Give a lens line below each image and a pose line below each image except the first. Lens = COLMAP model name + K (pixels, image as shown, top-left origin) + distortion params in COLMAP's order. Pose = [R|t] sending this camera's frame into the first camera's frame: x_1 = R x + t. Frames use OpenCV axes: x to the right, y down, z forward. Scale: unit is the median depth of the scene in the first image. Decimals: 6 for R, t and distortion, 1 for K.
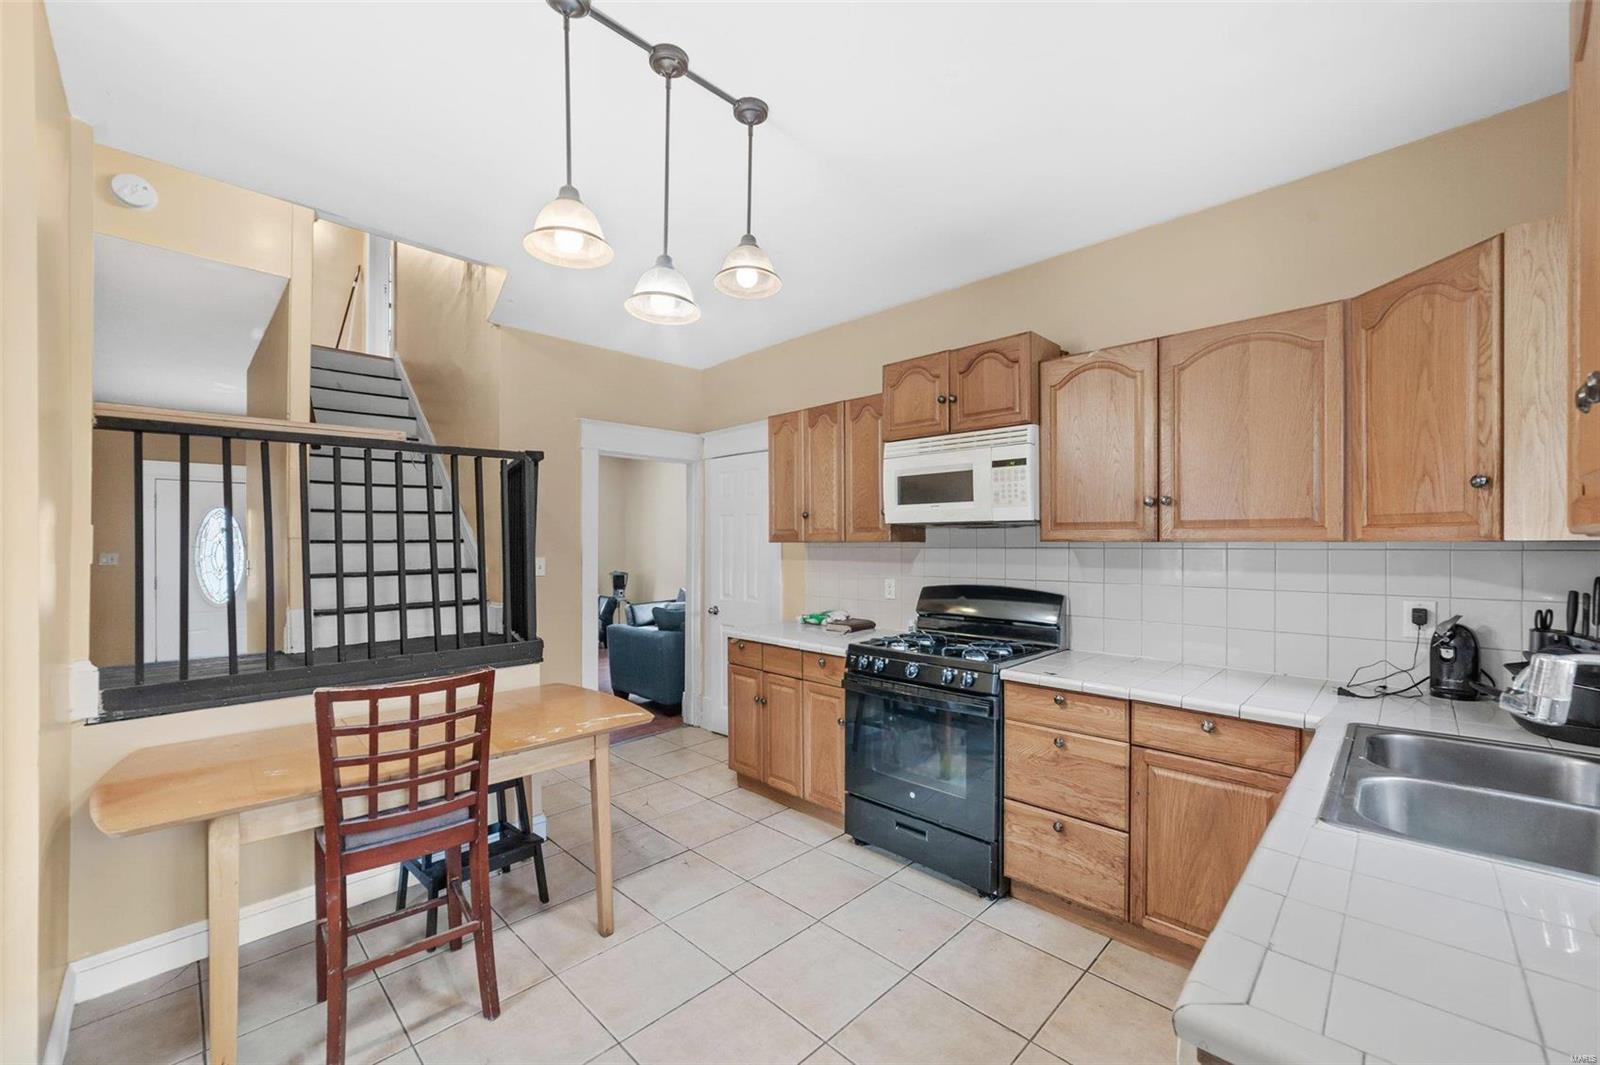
lens RADIAL K [[629.5, 0, 792.1], [0, 629.5, 549.4], [0, 0, 1]] dist [-0.009636, 0.001980]
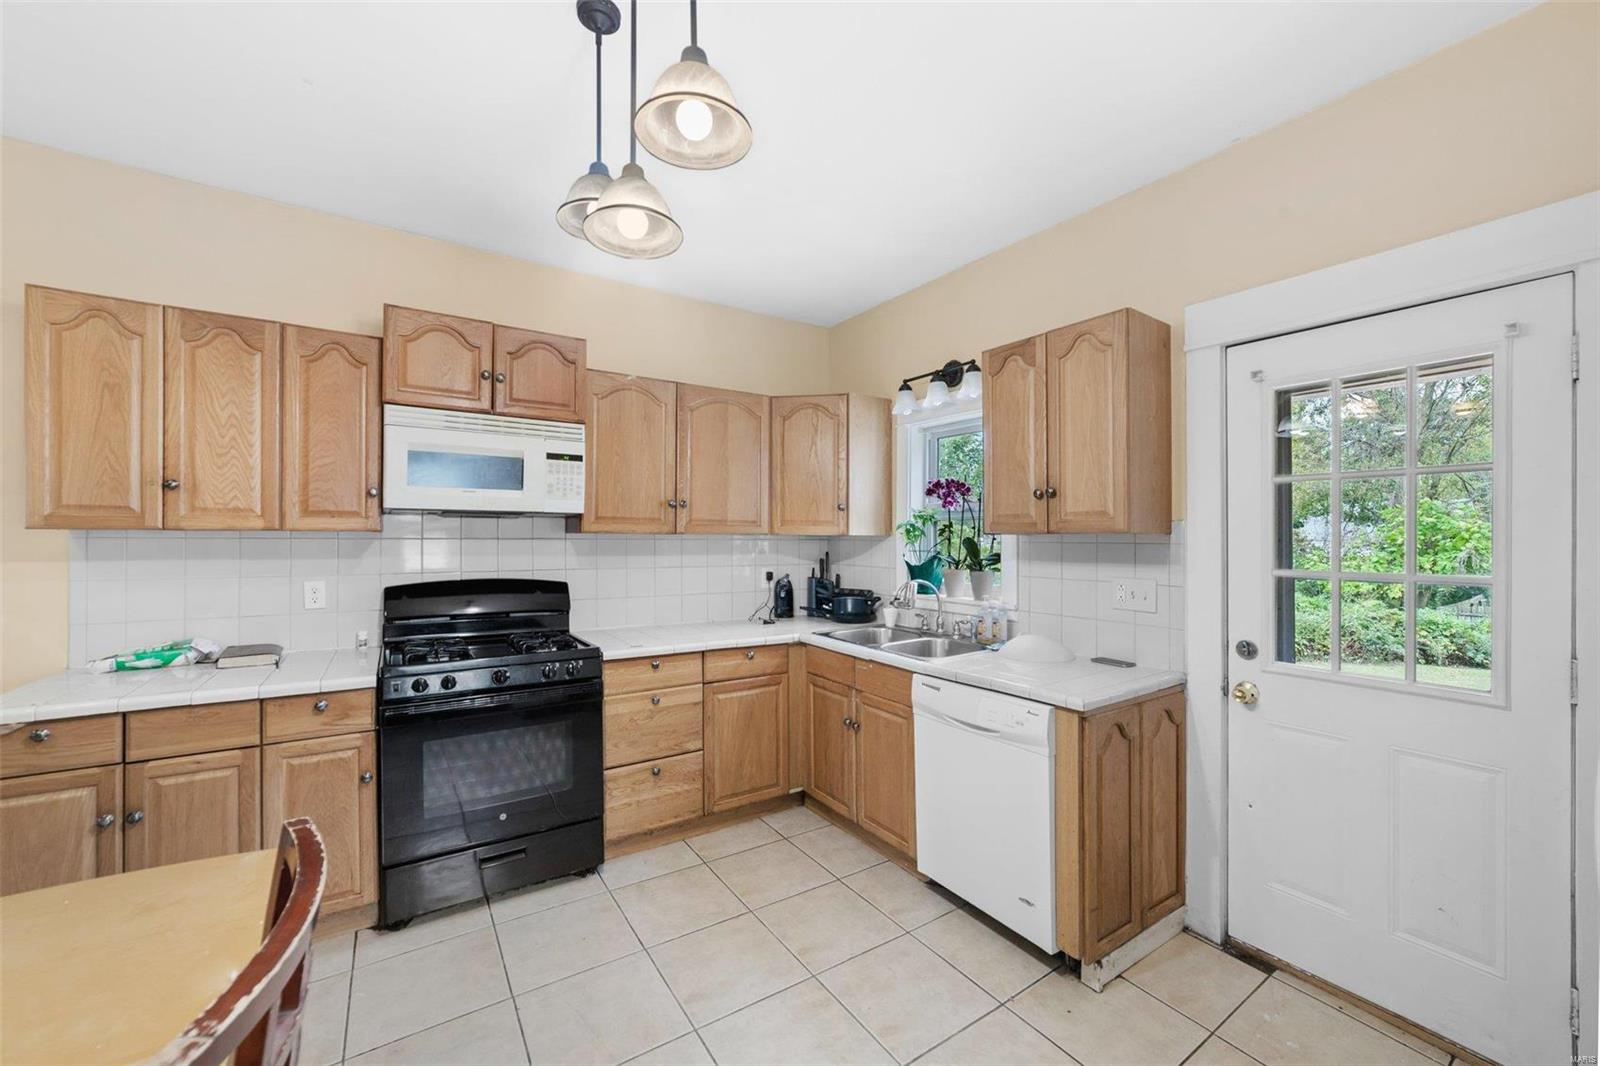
lens RADIAL K [[629.5, 0, 794.5], [0, 629.5, 531.4], [0, 0, 1]] dist [-0.009636, 0.001980]
pose [[0.222166, 0.008392, 0.974973, -0.642975], [0.002282, 0.999956, -0.009127, -0.004918], [-0.975006, 0.004252, 0.222137, 0.435986]]
